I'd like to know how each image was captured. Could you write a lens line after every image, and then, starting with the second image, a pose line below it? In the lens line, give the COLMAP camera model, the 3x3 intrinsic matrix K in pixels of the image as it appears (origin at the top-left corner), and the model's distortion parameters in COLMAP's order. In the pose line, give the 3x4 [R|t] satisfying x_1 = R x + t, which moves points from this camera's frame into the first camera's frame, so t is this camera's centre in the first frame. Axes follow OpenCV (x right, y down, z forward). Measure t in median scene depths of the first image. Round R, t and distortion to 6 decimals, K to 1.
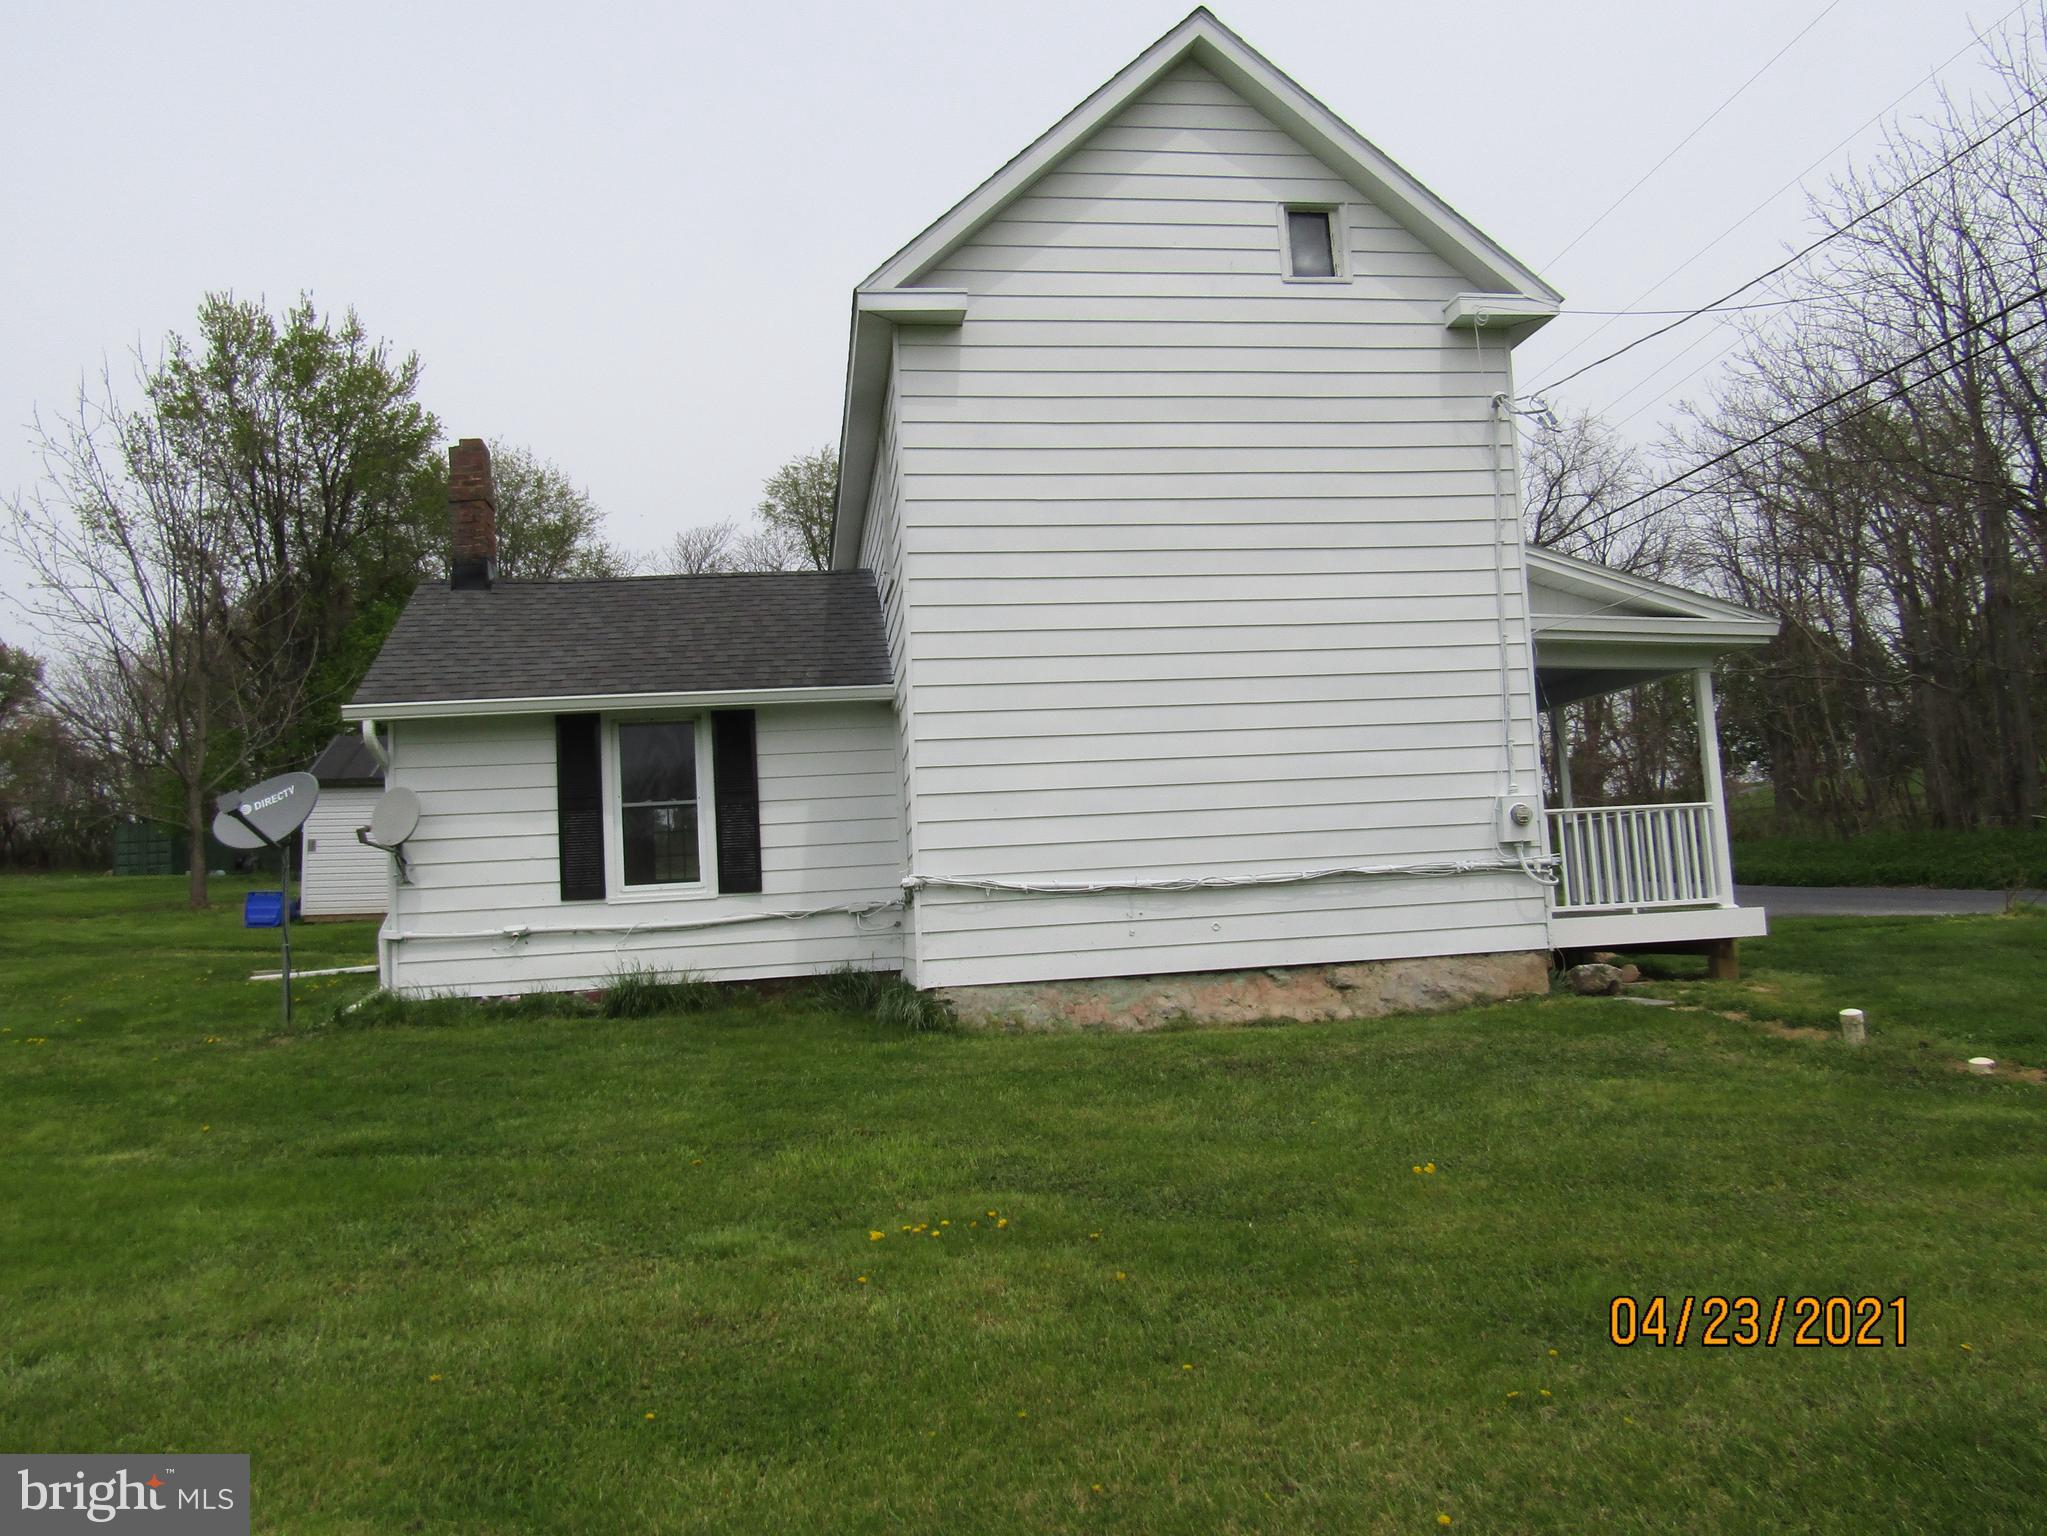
lens RADIAL K [[1452.5, 0, 1022.1], [0, 1452.5, 758.8], [0, 0, 1]] dist [-0.019386, 0.009458]
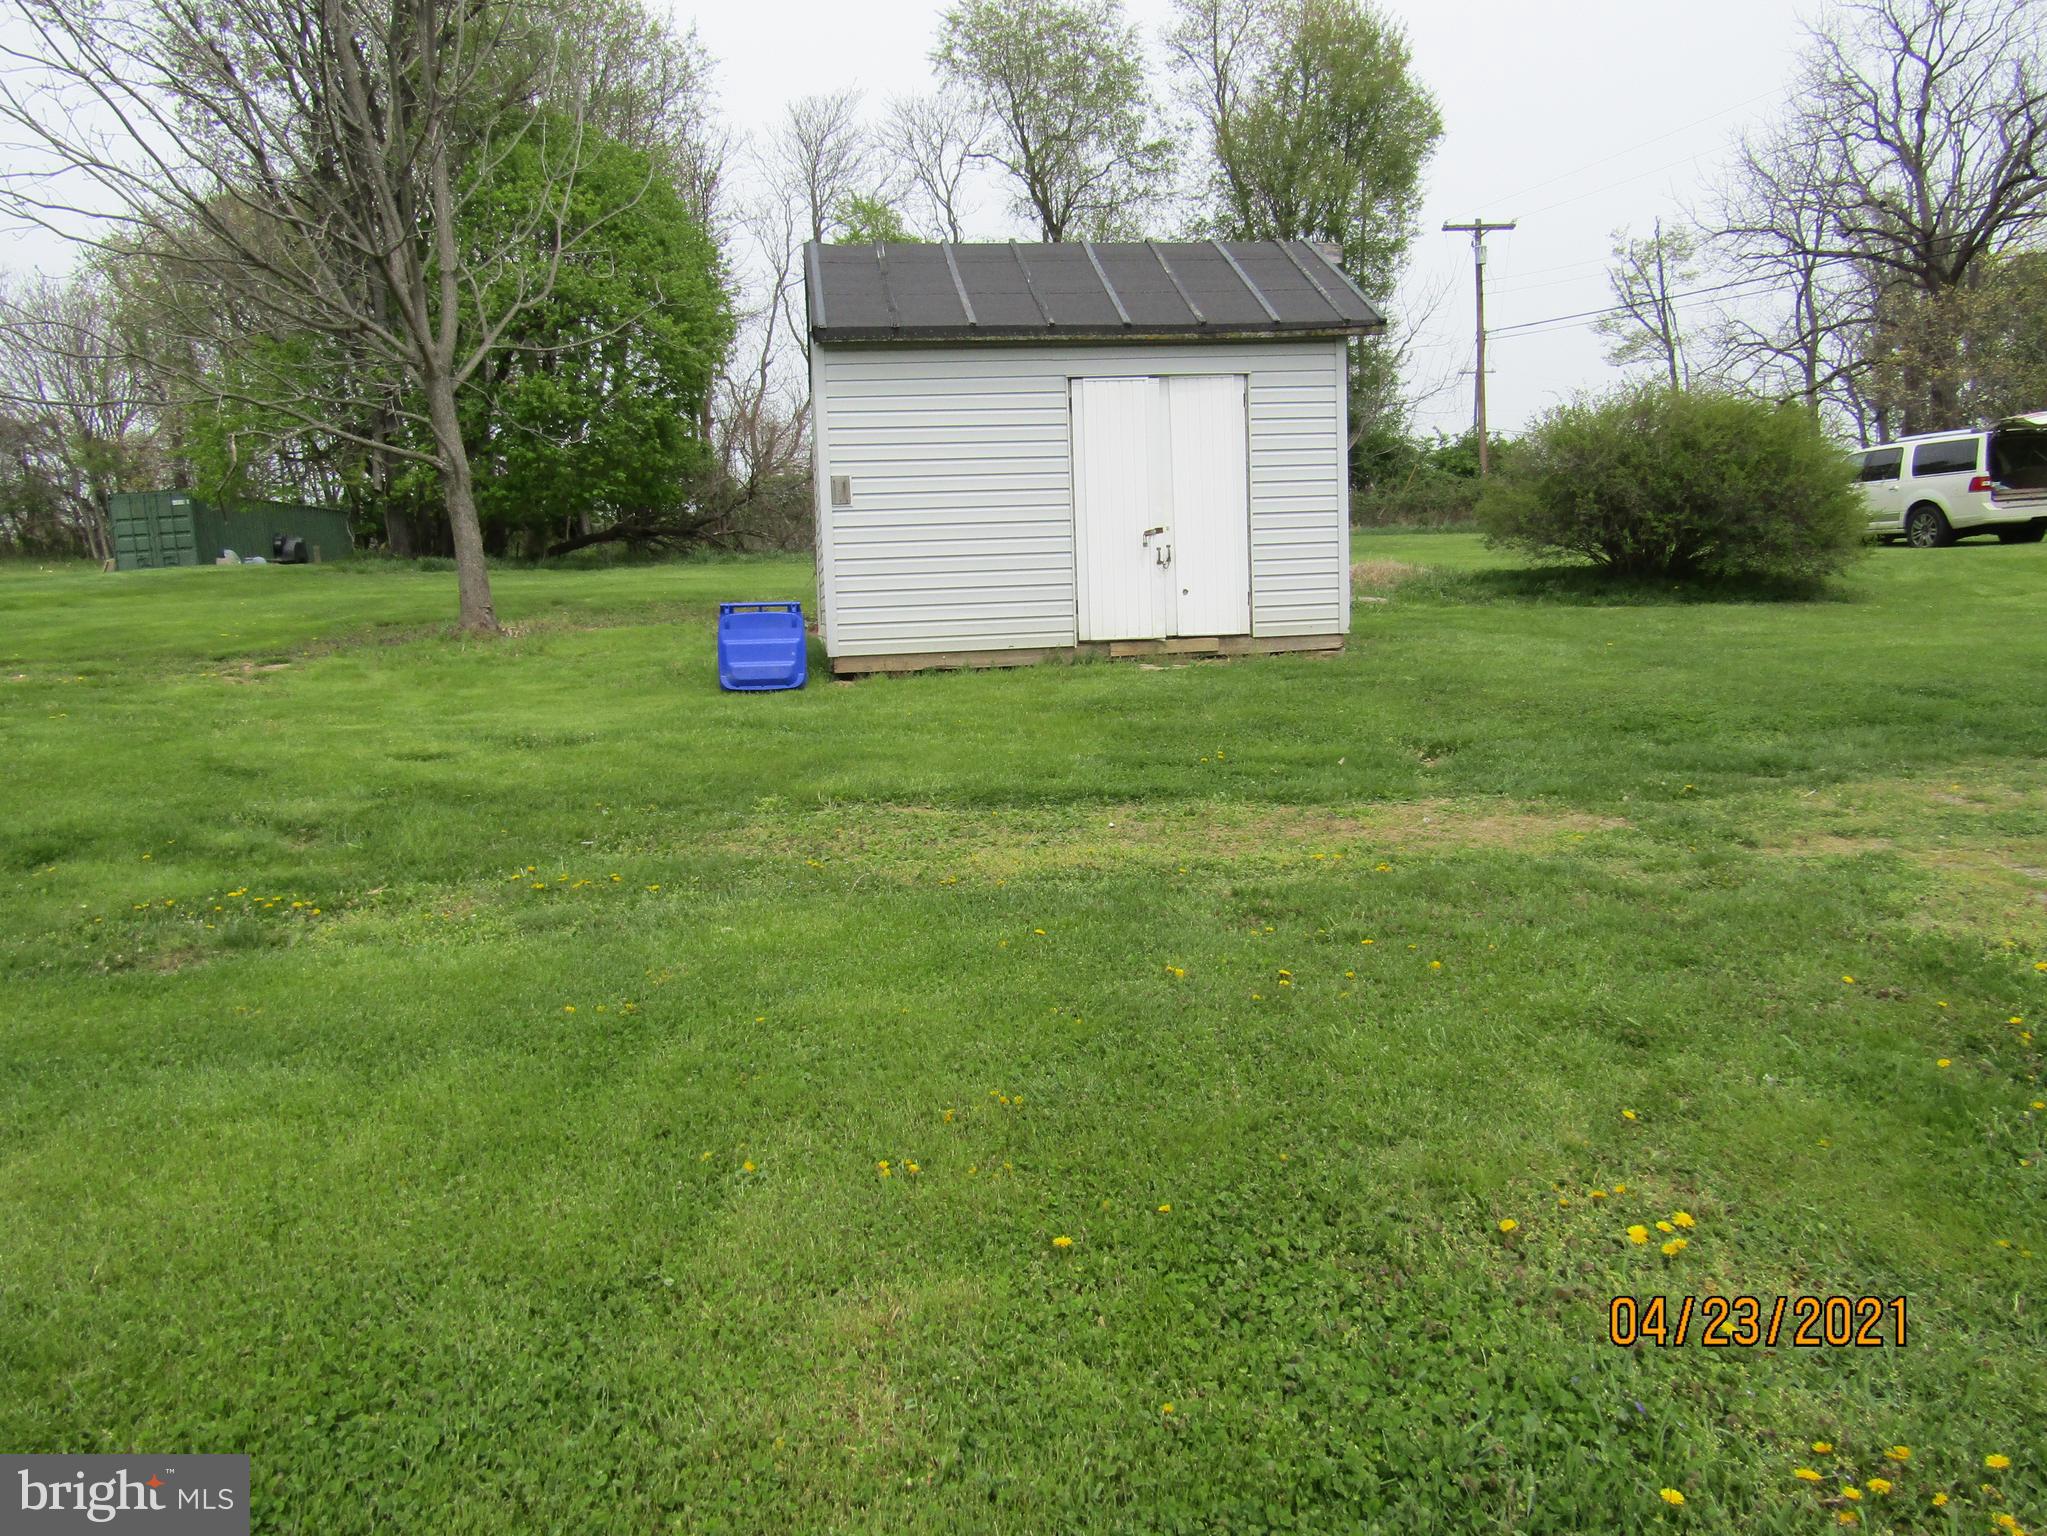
lens RADIAL K [[1493.0, 0, 1023.5], [0, 1493.0, 768.0], [0, 0, 1]] dist [0.000093, 0.000870]
pose [[0.999780, -0.006788, 0.019841, -0.192389], [0.002332, 0.976282, 0.216489, 0.019236], [-0.020840, -0.216396, 0.976083, 0.241327]]
